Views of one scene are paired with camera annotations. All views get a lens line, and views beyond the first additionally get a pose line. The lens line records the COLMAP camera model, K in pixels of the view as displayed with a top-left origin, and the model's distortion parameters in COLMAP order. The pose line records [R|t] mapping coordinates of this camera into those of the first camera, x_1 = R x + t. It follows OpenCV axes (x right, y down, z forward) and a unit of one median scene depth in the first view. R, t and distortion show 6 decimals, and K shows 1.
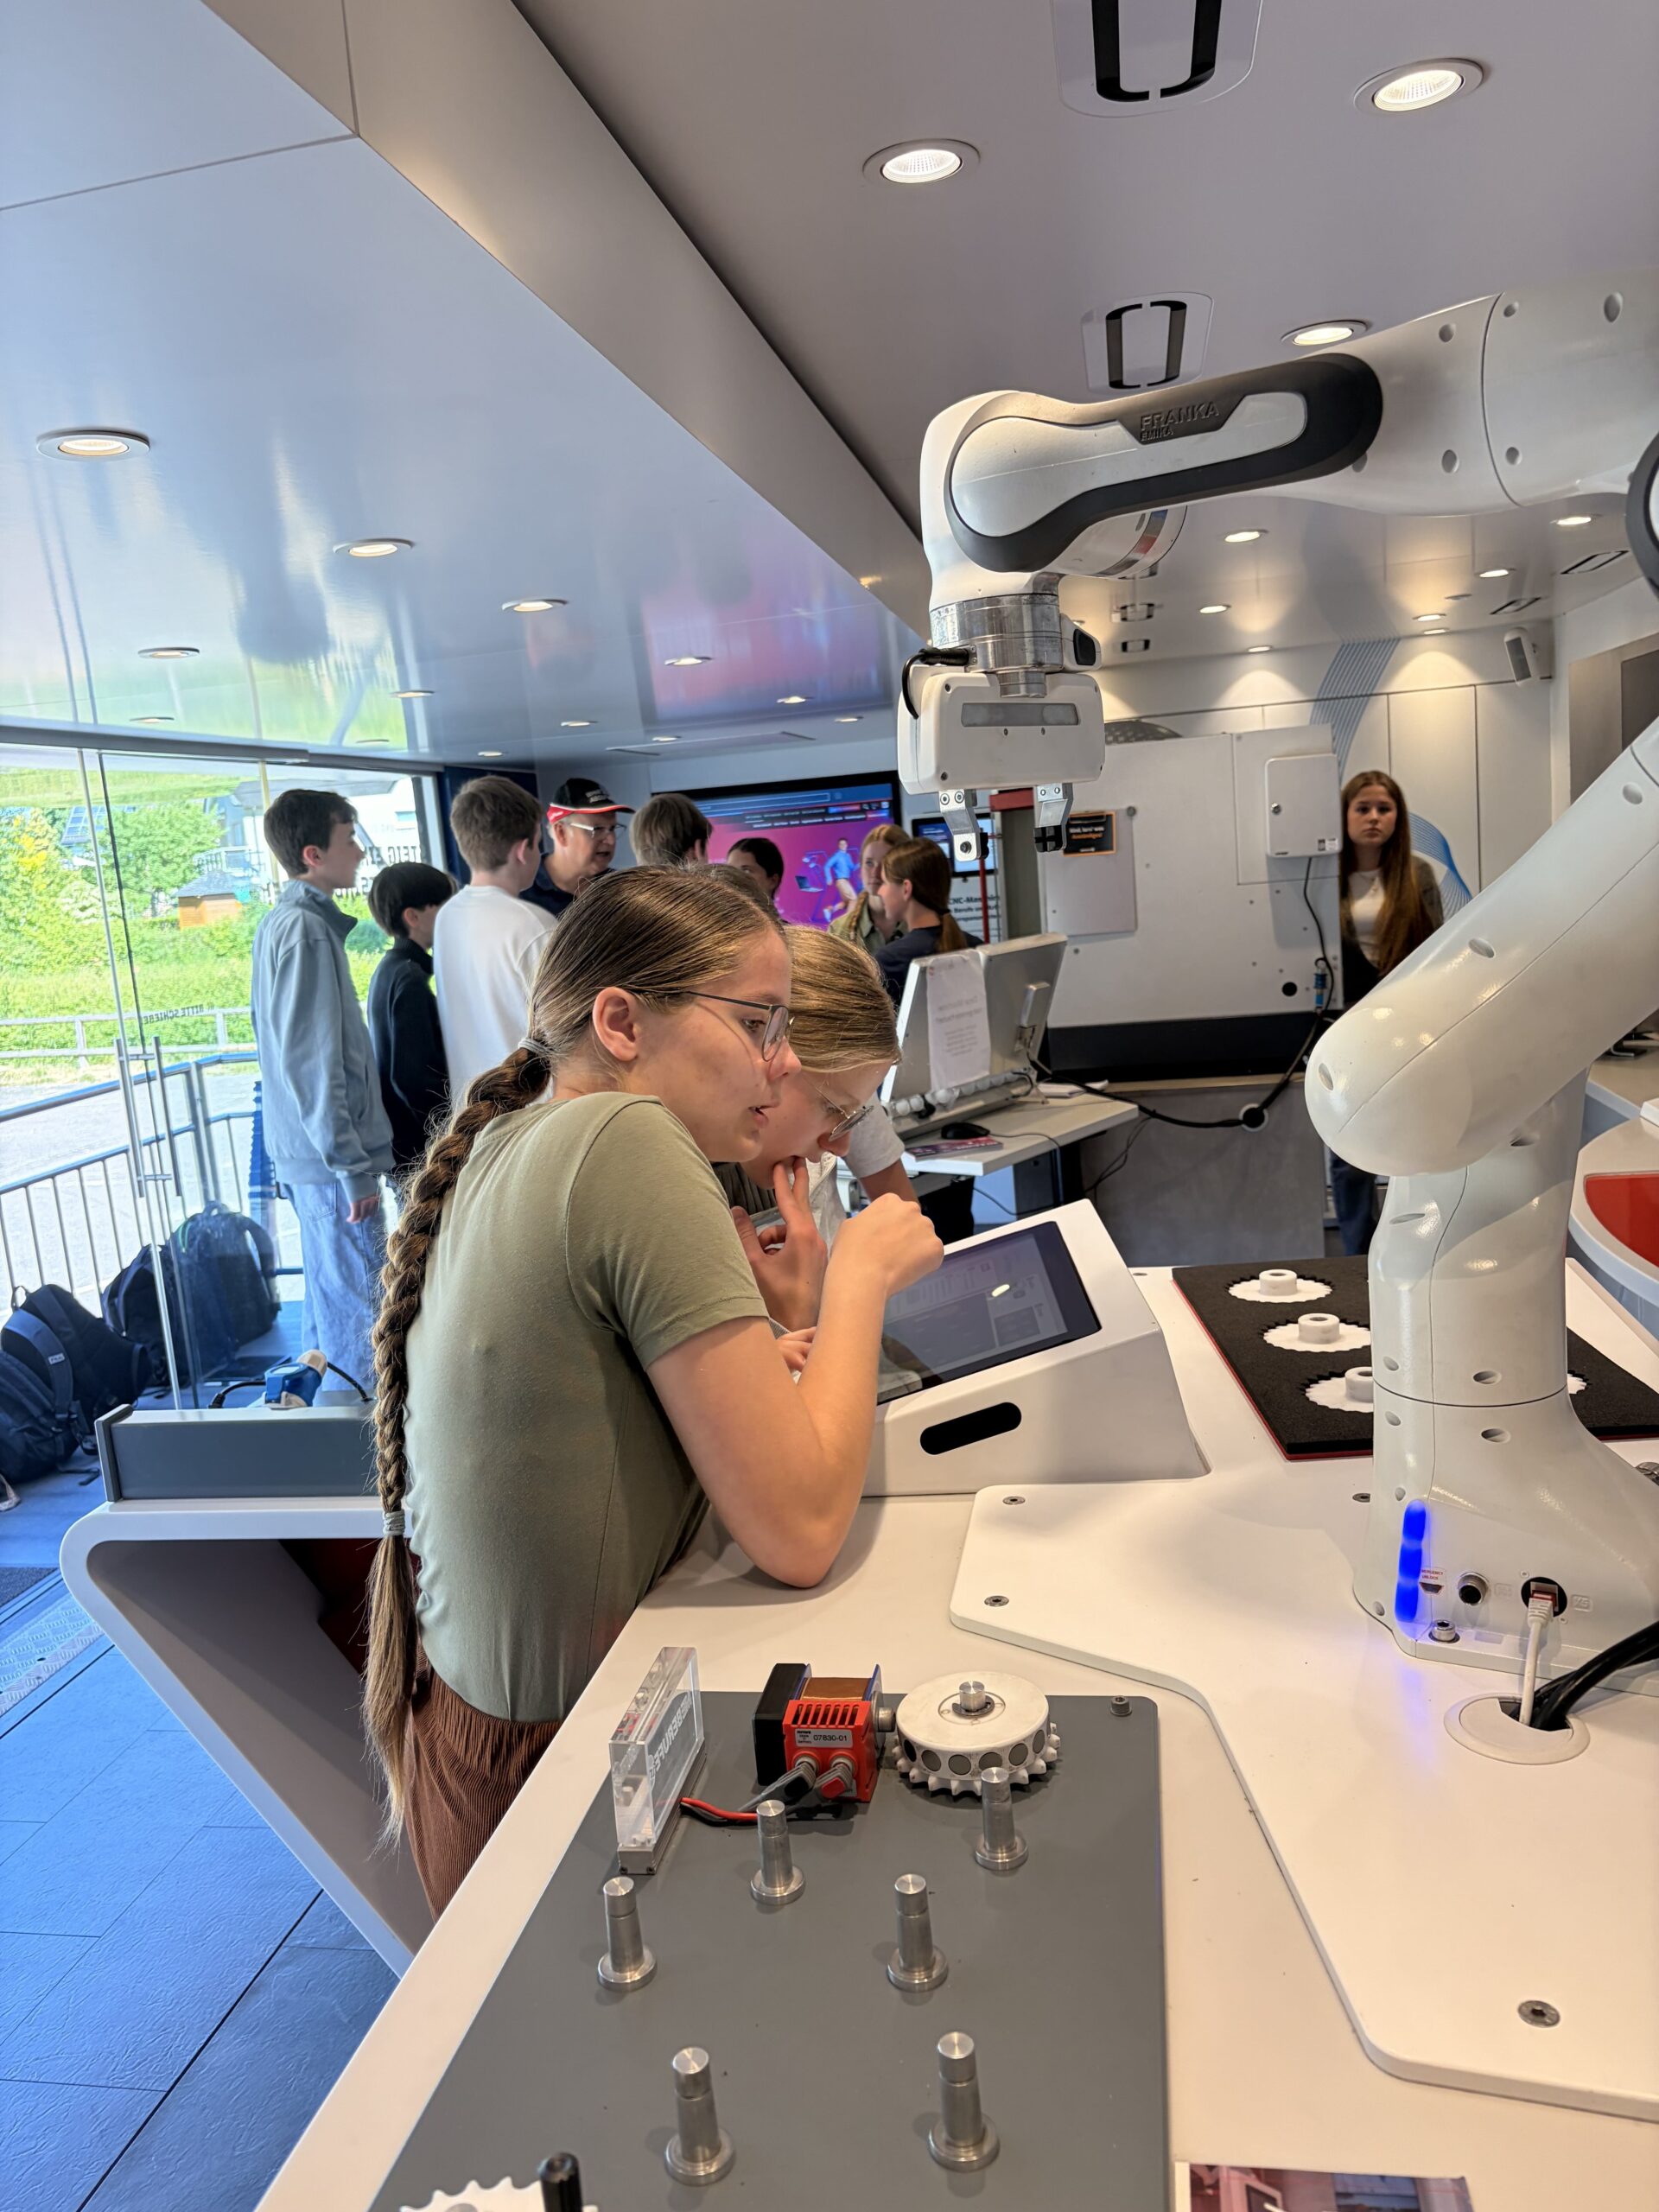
lens RADIAL K [[1676.3, 0, 825.8], [0, 1676.3, 1116.2], [0, 0, 1]] dist [0.068447, -0.001826]
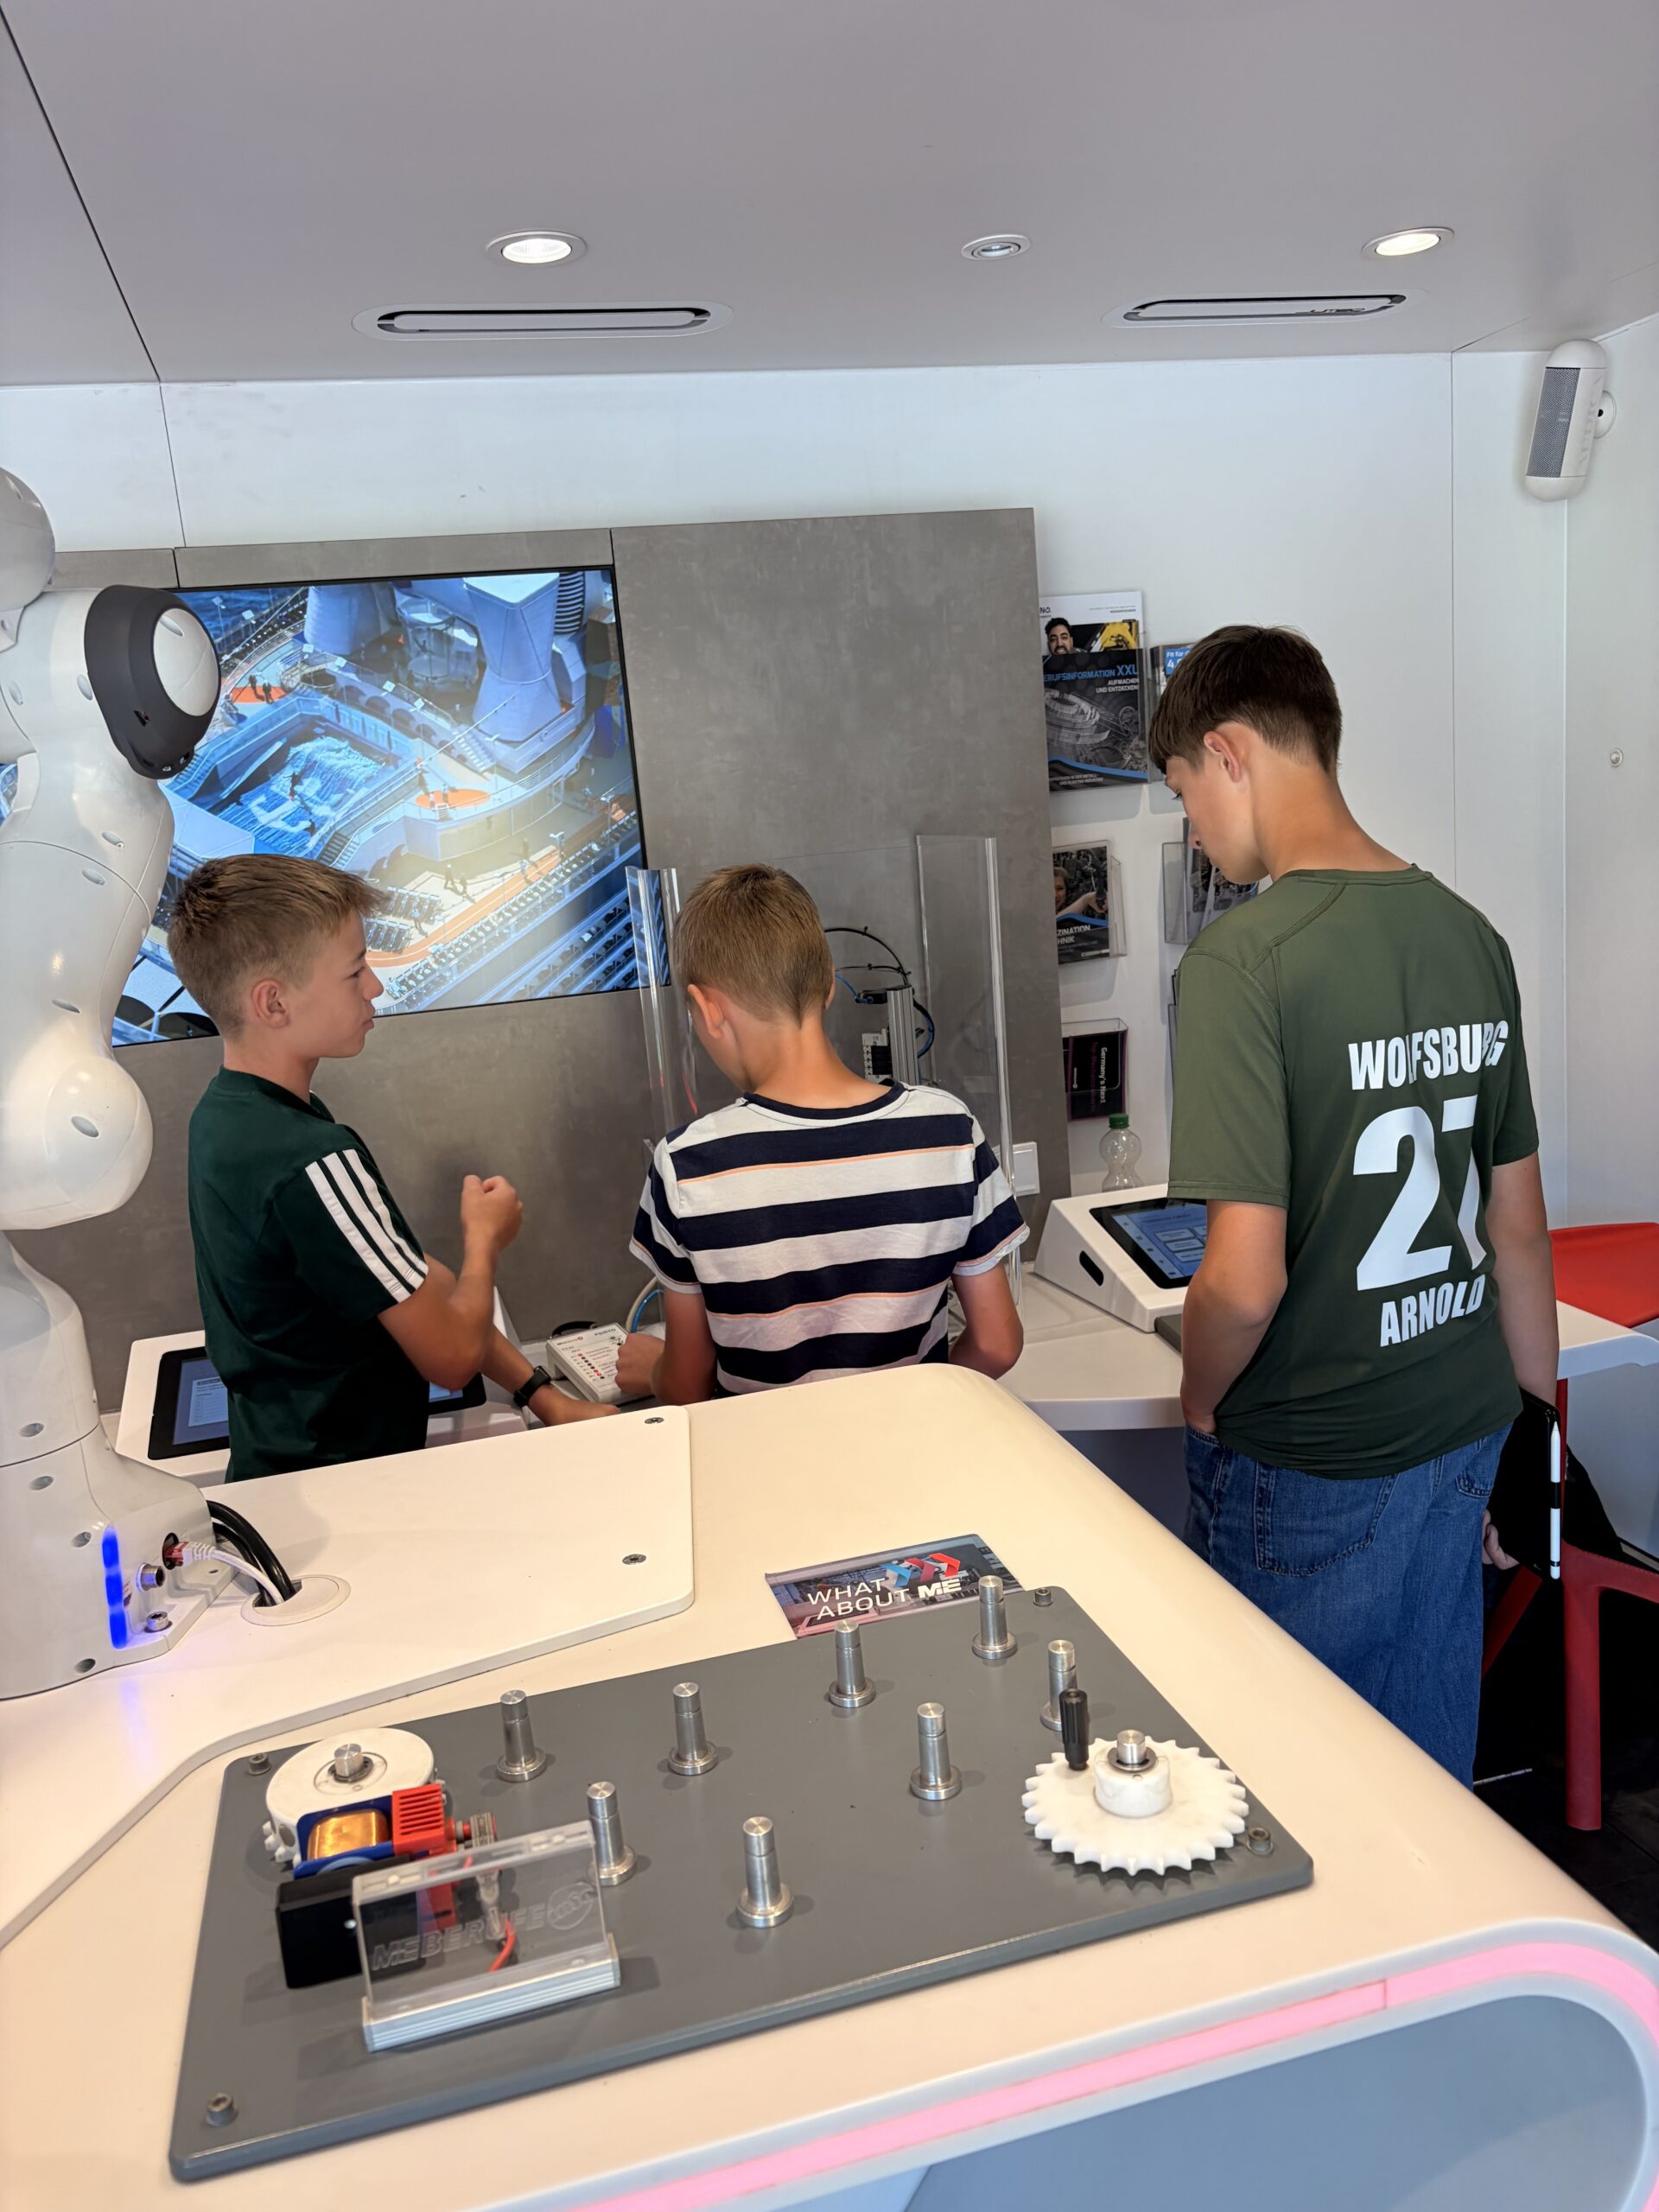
lens RADIAL K [[1676.3, 0, 825.8], [0, 1676.3, 1116.2], [0, 0, 1]] dist [0.068447, -0.001826]
pose [[-0.415326, -0.044101, 0.908603, -0.849284], [0.256082, 0.952762, 0.163300, -0.081774], [-0.872884, 0.300499, -0.384413, 1.004986]]
